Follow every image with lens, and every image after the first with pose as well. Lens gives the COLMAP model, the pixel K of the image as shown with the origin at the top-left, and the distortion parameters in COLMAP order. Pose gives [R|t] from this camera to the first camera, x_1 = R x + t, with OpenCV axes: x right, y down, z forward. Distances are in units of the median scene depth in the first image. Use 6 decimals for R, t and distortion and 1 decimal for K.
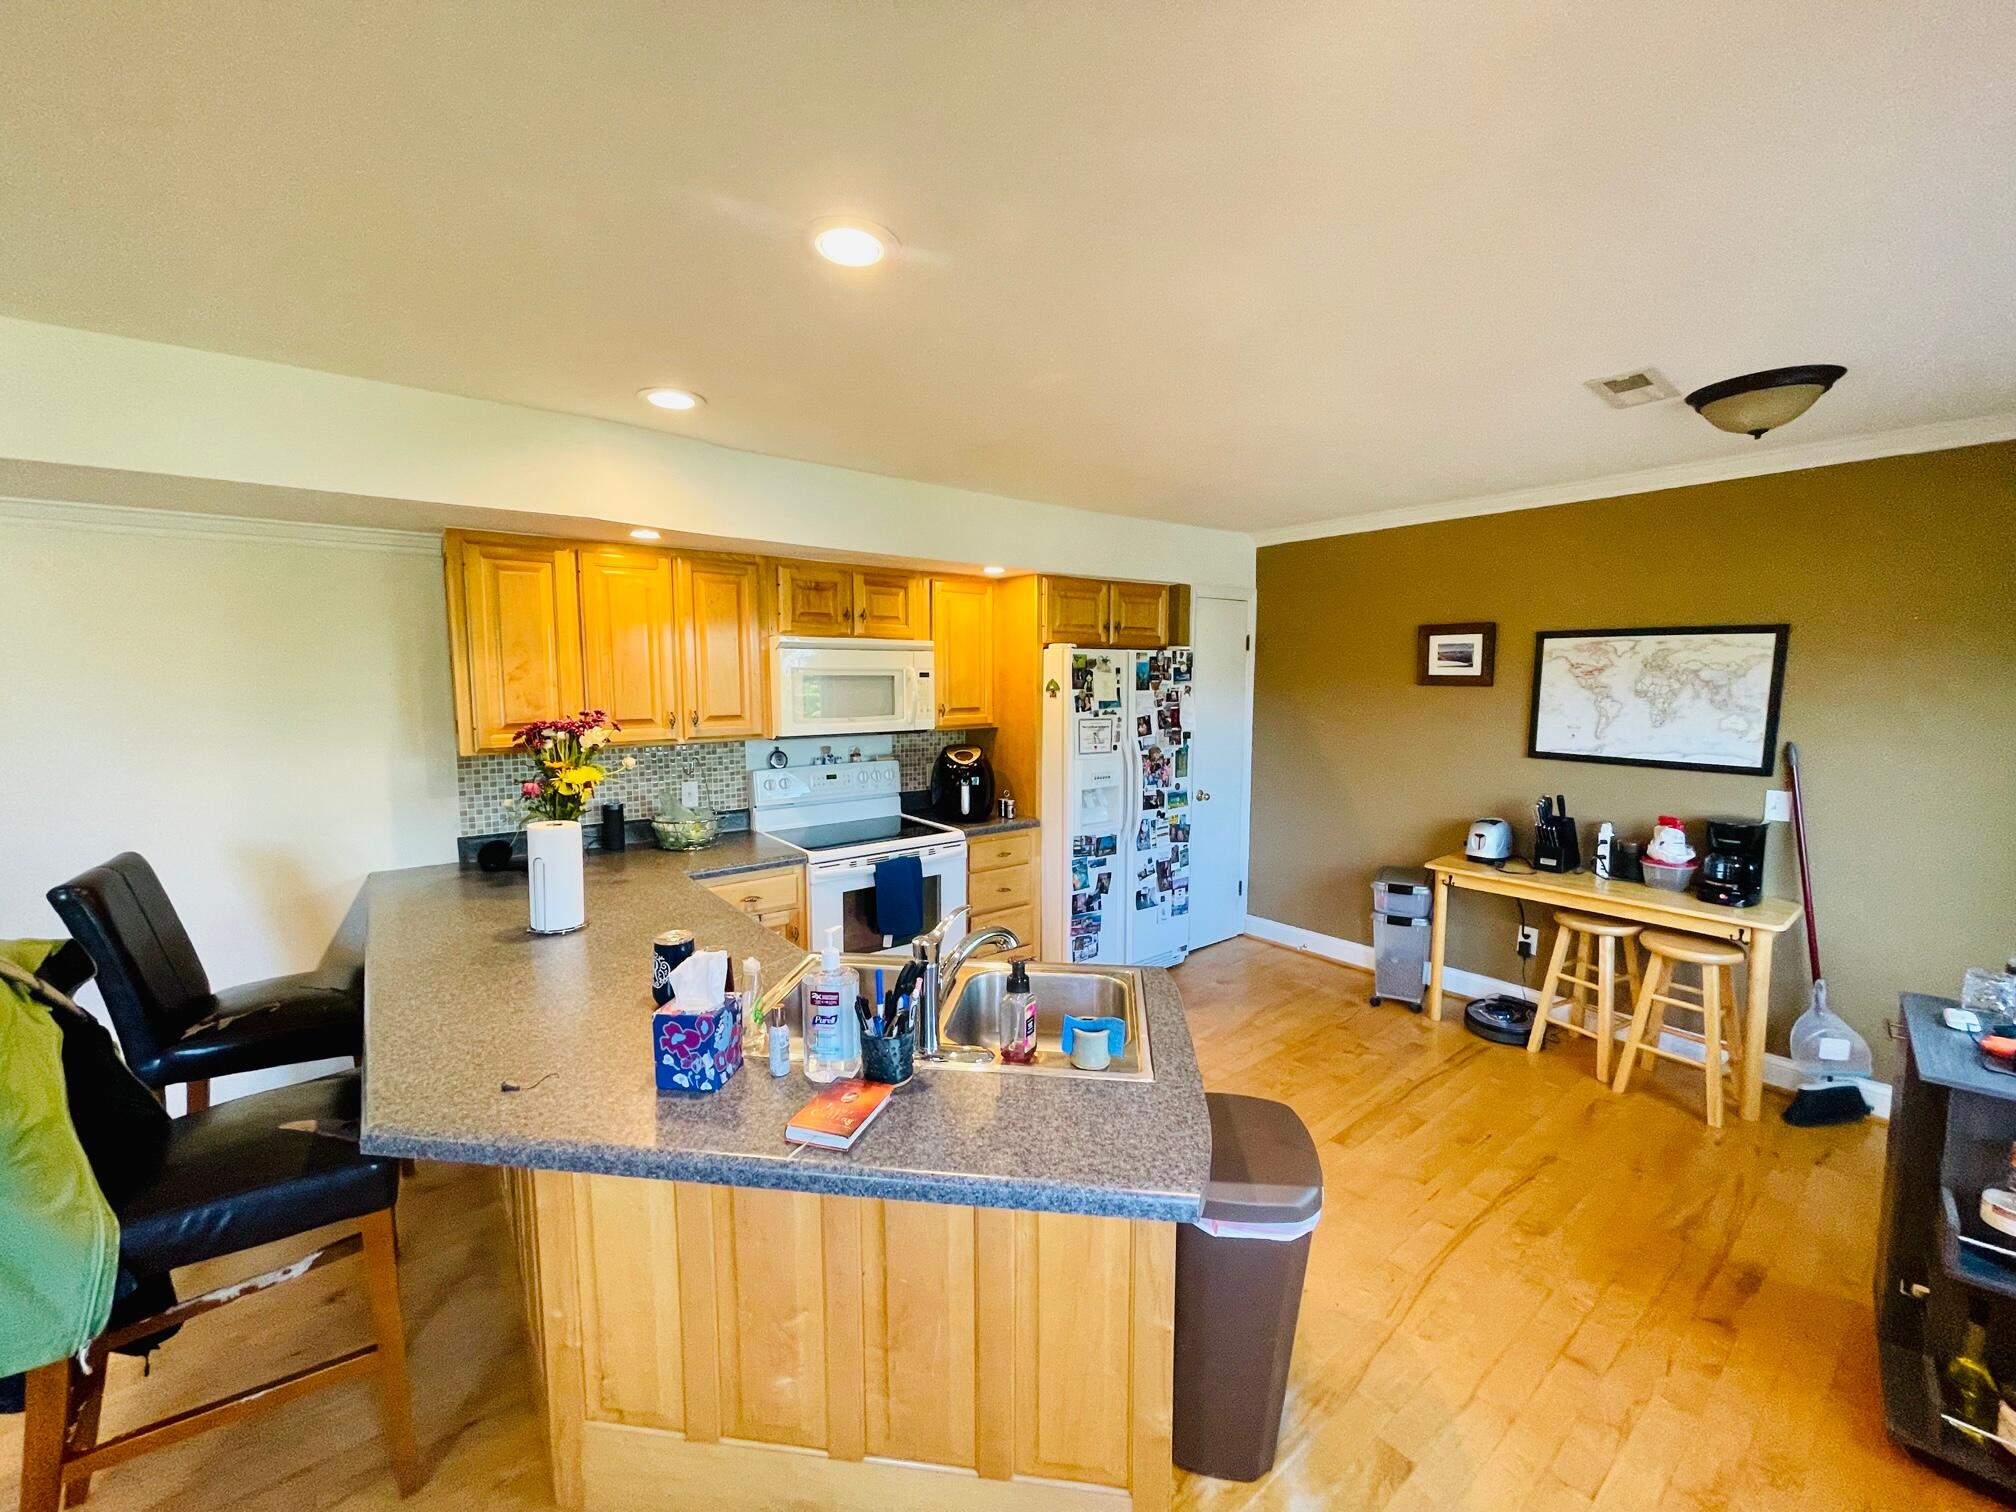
lens RADIAL K [[806.5, 0, 1008.4], [0, 806.5, 753.0], [0, 0, 1]] dist [0.000440, -0.001789]
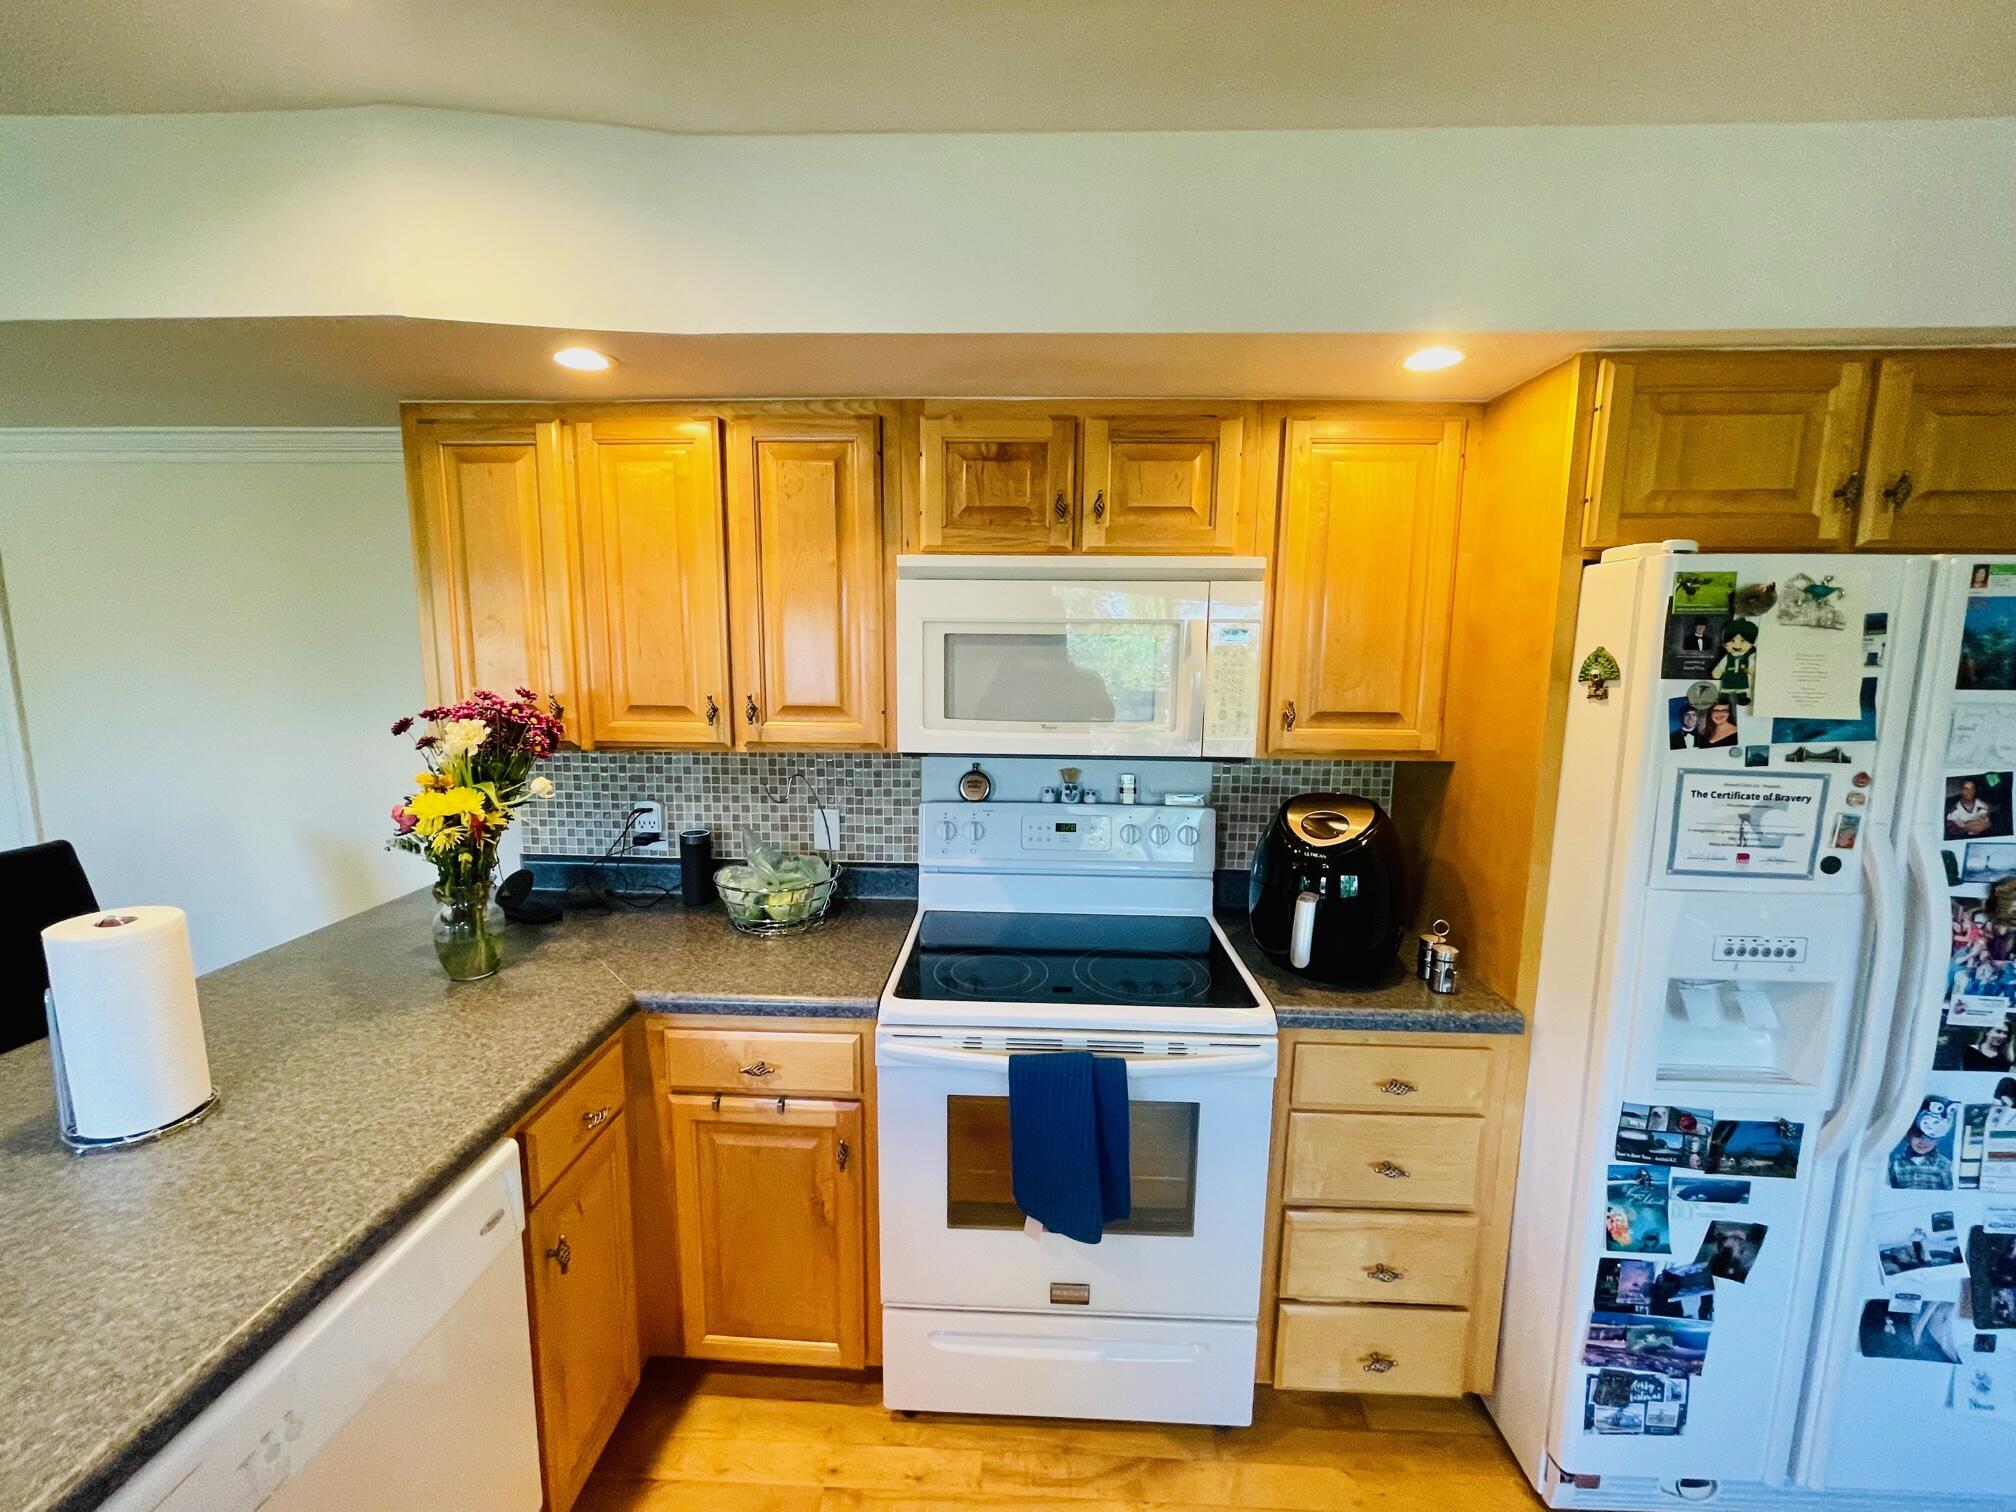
lens RADIAL K [[806.5, 0, 1000.4], [0, 806.5, 754.6], [0, 0, 1]] dist [0.000440, -0.001789]
pose [[0.756550, 0.093699, -0.647188, 0.087896], [-0.073947, 0.995592, 0.057698, -0.045681], [0.649741, 0.004206, 0.760144, 0.556043]]
